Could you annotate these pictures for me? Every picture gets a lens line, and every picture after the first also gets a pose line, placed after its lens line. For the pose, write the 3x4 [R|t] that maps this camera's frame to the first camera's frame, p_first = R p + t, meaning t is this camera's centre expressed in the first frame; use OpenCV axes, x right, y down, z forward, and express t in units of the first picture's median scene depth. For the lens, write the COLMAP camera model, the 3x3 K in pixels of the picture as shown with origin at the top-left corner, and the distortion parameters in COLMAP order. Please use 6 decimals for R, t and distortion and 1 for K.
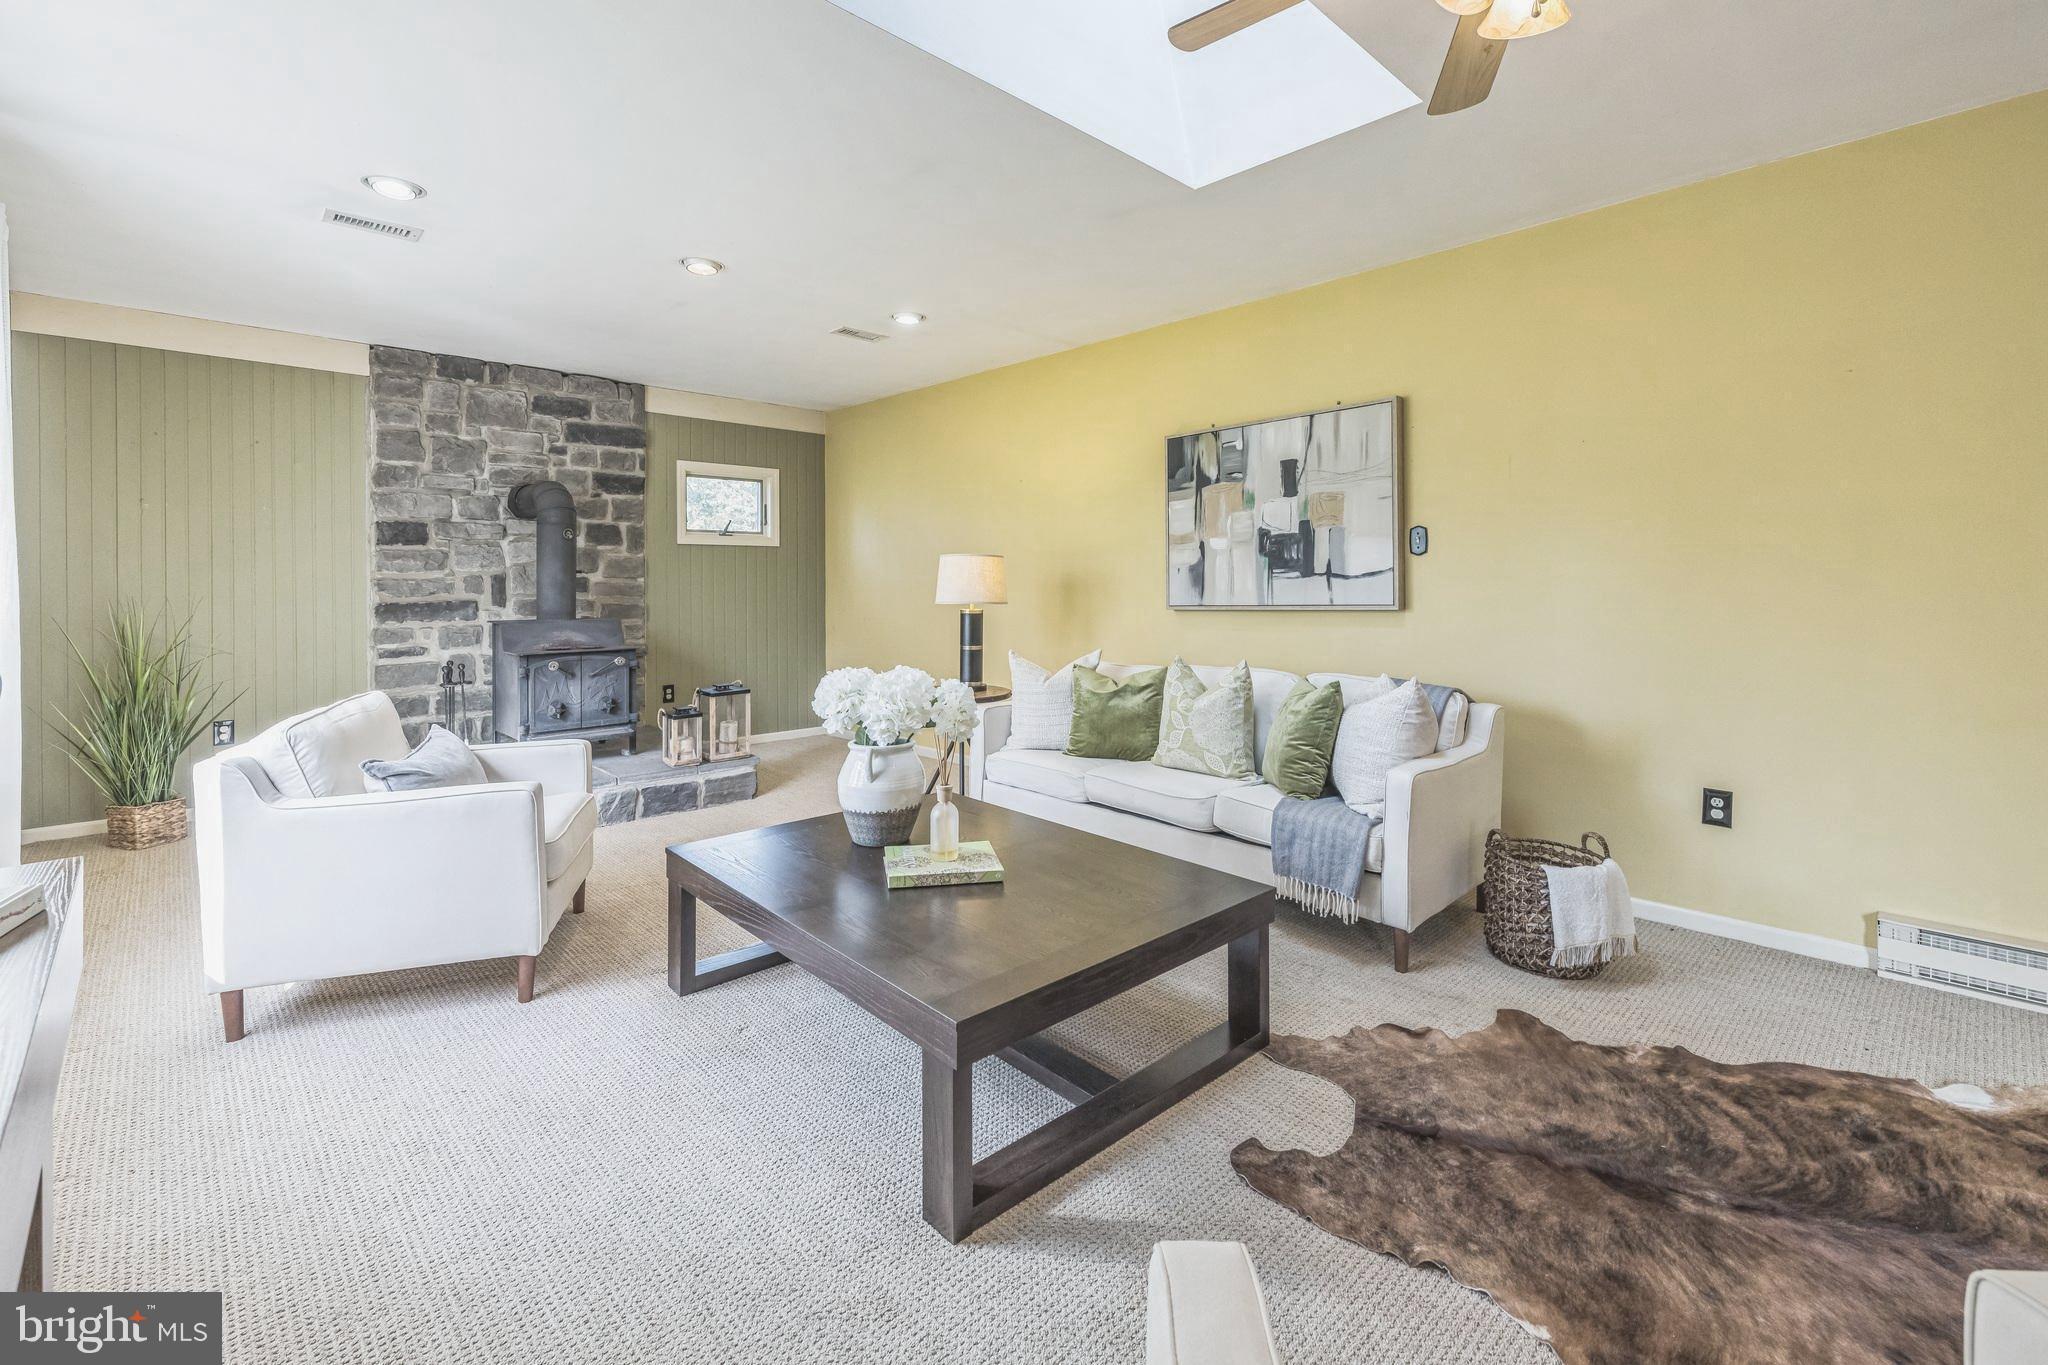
lens RADIAL K [[883.5, 0, 1023.2], [0, 883.5, 592.2], [0, 0, 1]] dist [0.000467, 0.000187]
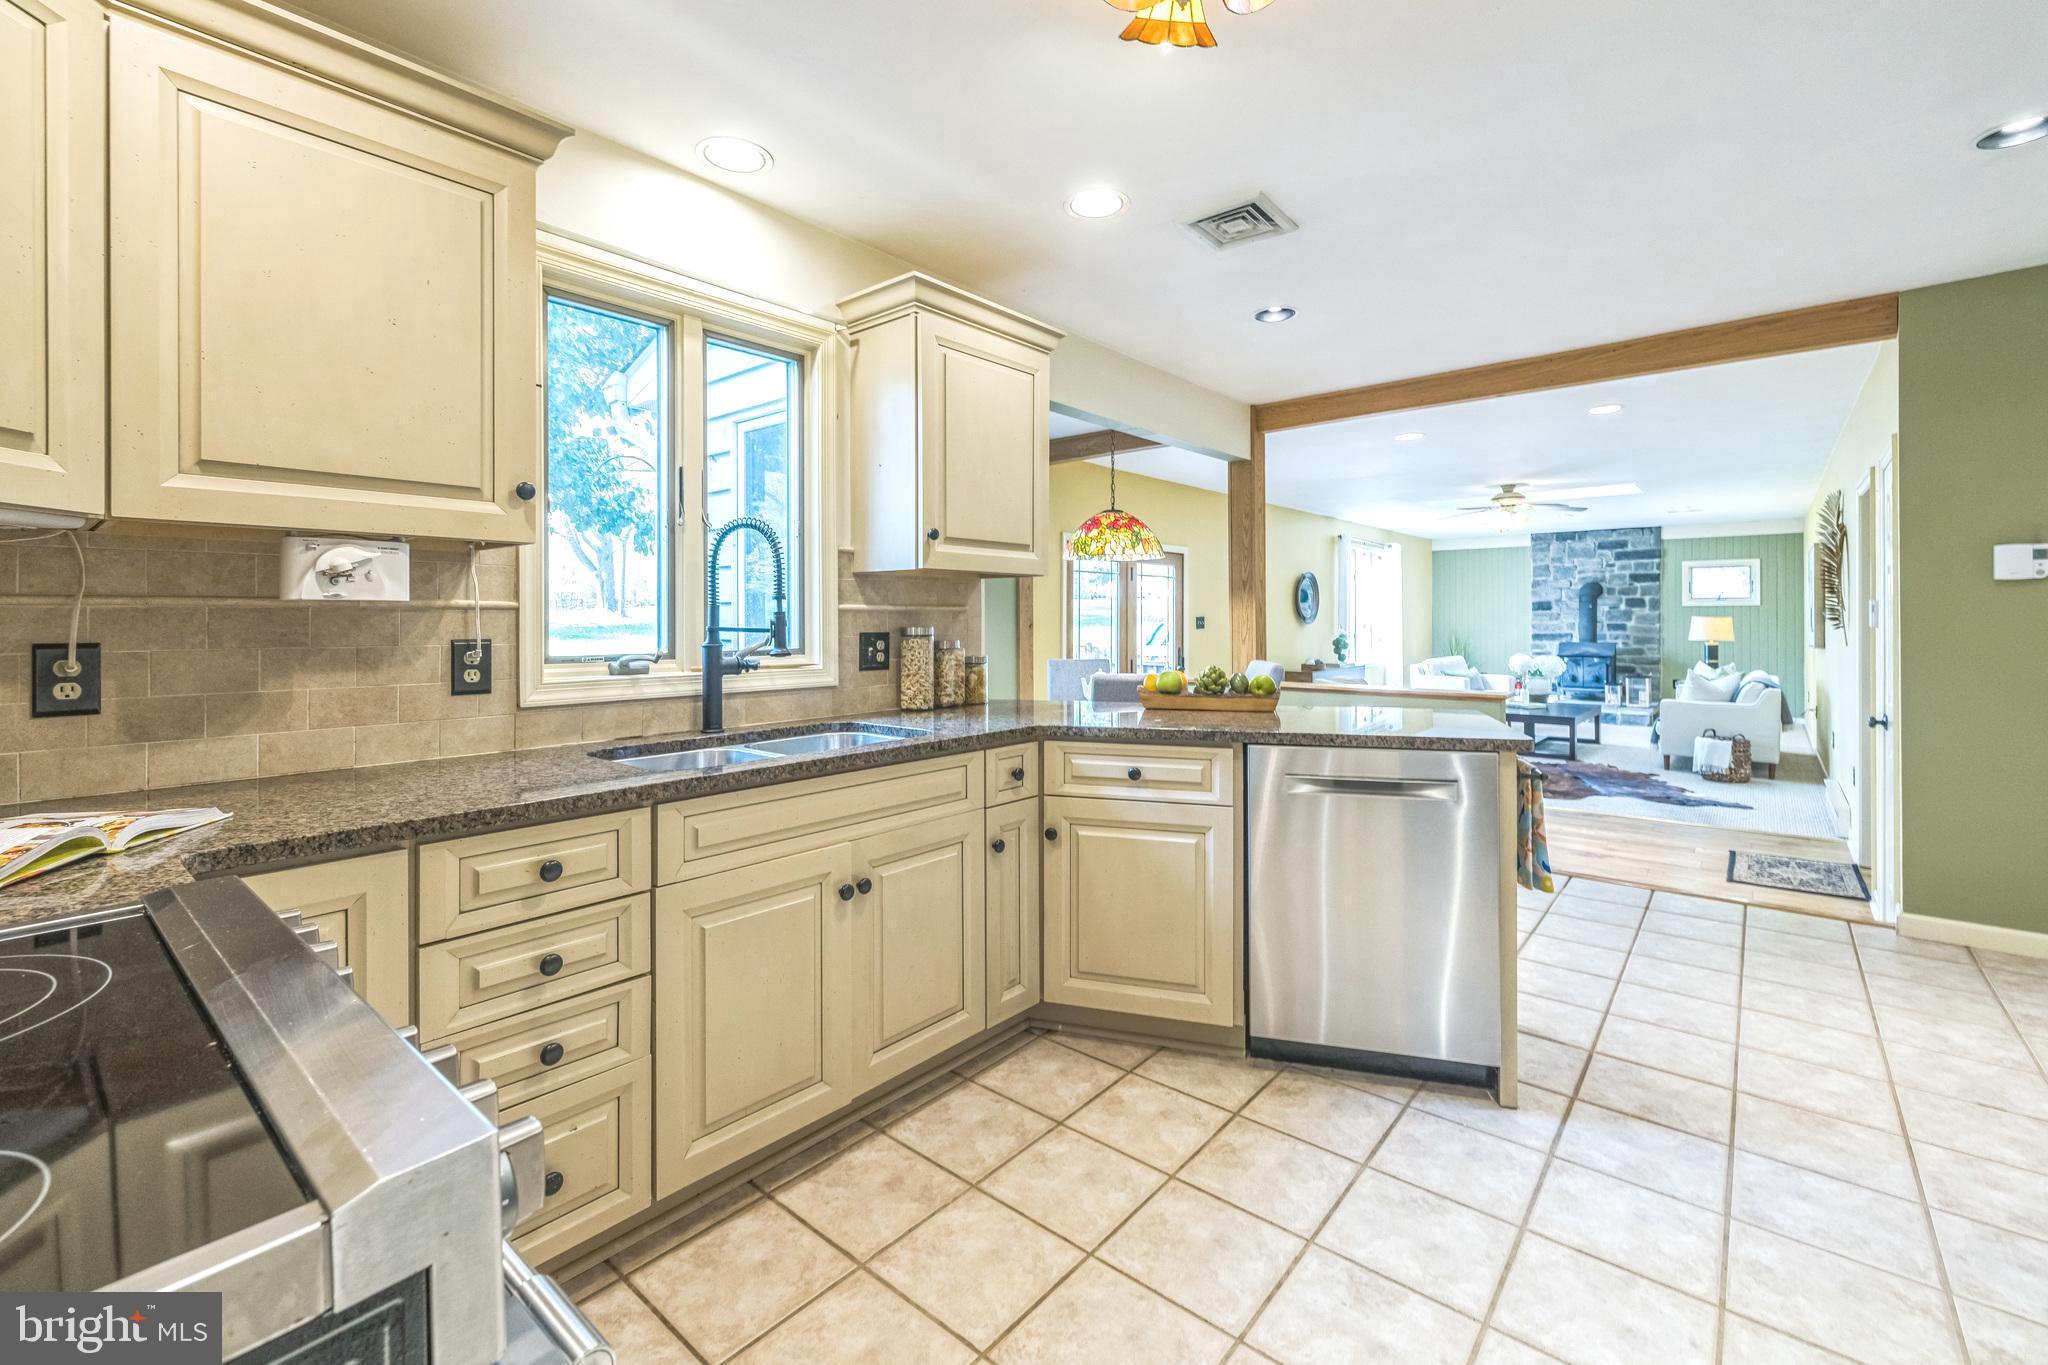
lens RADIAL K [[883.5, 0, 1019.4], [0, 883.5, 622.1], [0, 0, 1]] dist [0.000467, 0.000187]
pose [[0.117019, 0.011227, -0.993066, 1.585097], [-0.006492, 0.999923, 0.010539, -0.036757], [0.993108, 0.005214, 0.117083, -0.757500]]
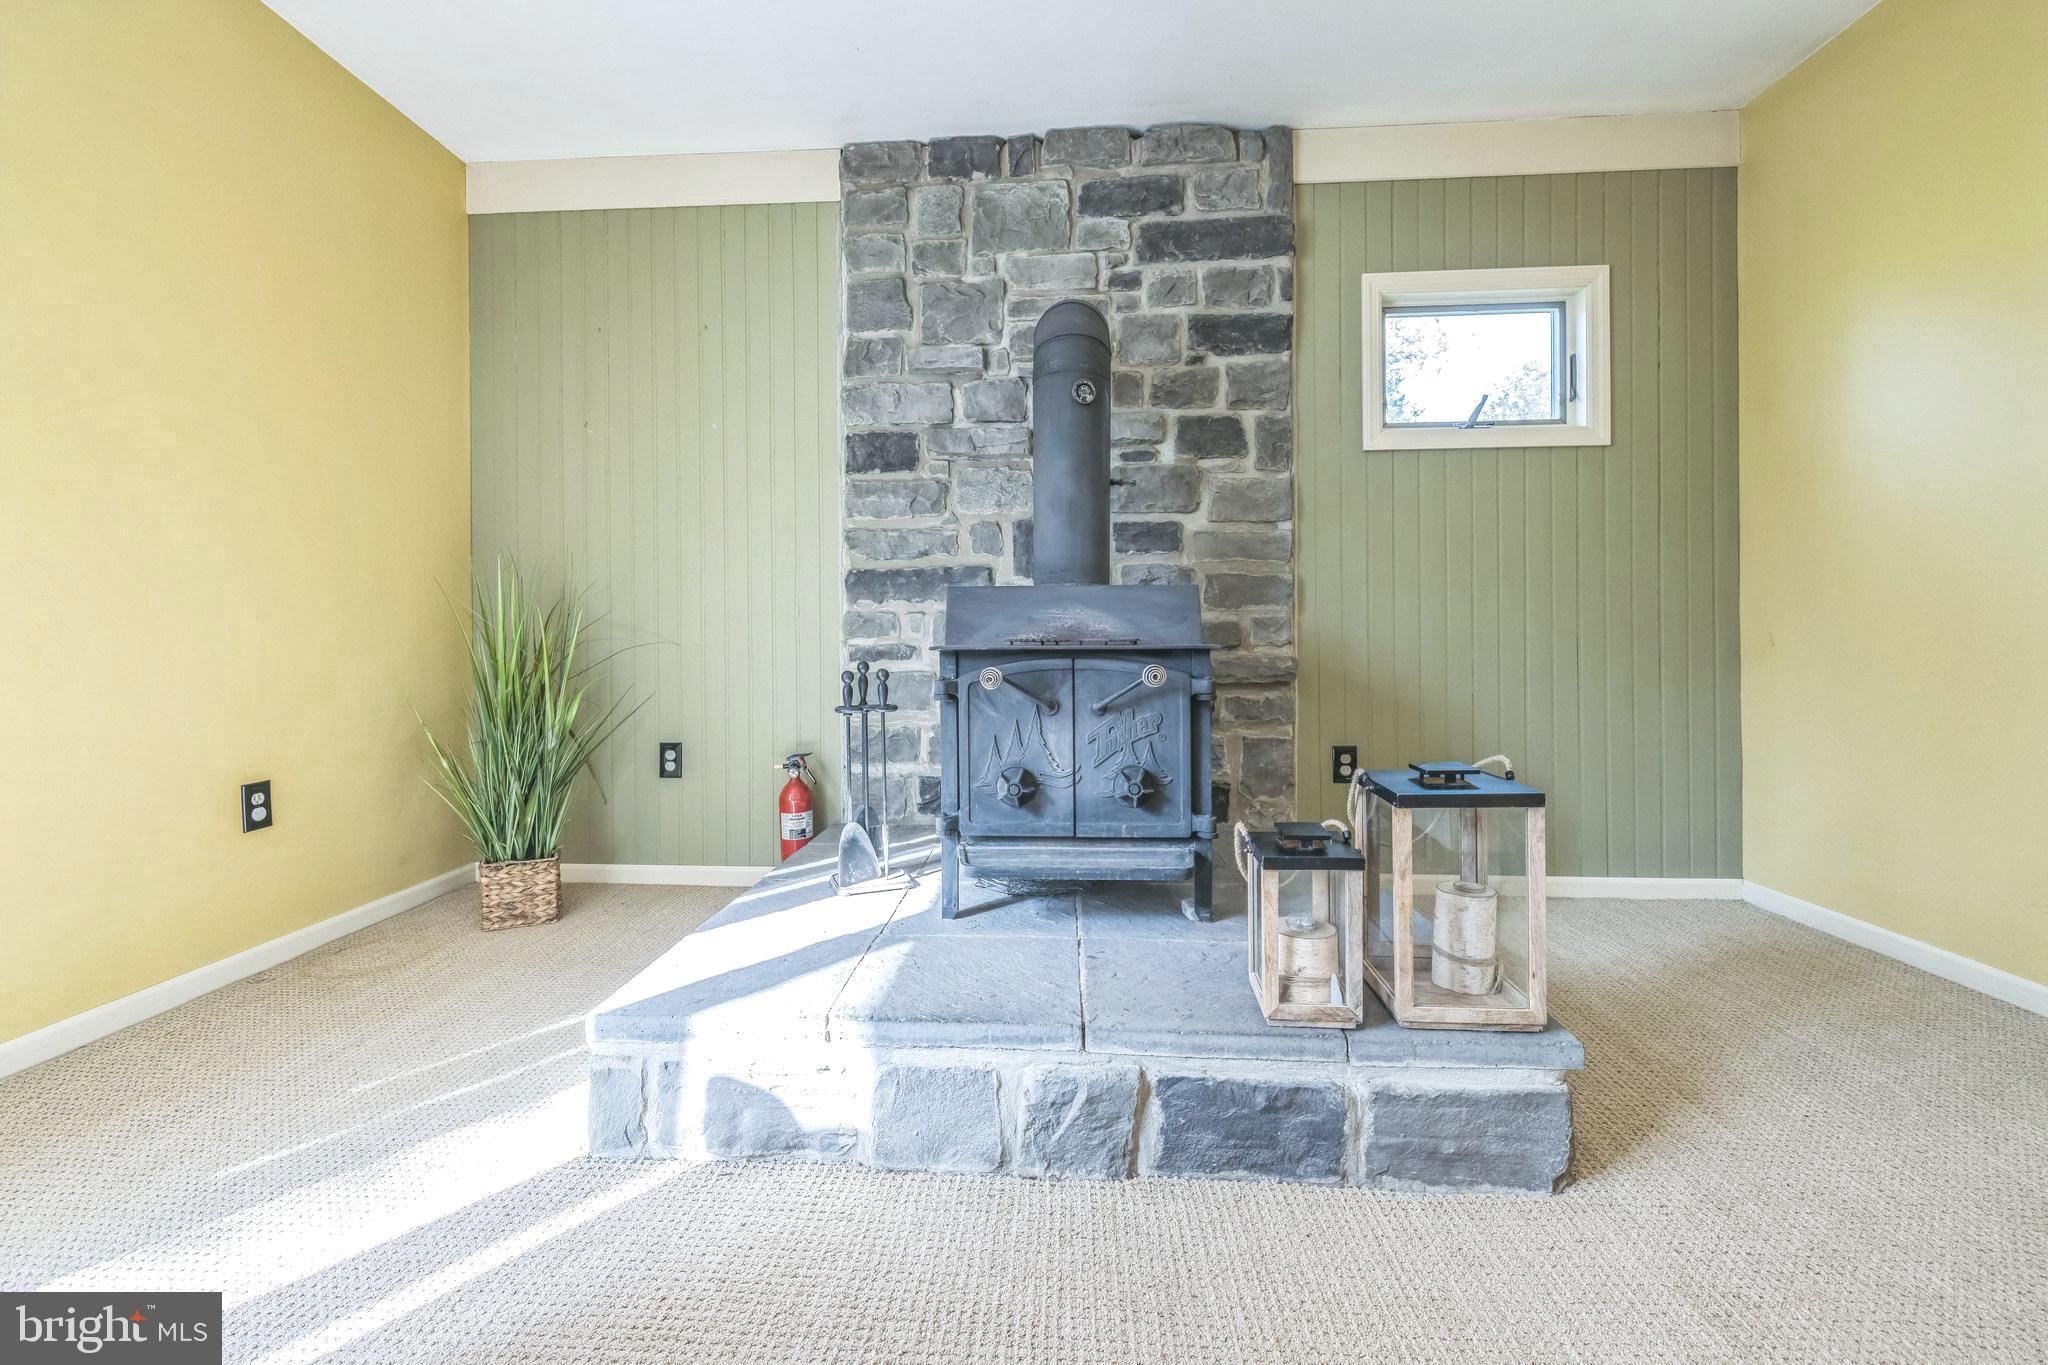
lens RADIAL K [[883.5, 0, 991.8], [0, 883.5, 631.9], [0, 0, 1]] dist [0.000467, 0.000187]
pose [[0.664560, -0.004732, -0.747220, -0.202713], [-0.003800, 0.999946, -0.009713, 0.057904], [0.747225, 0.009294, 0.664506, 0.641188]]
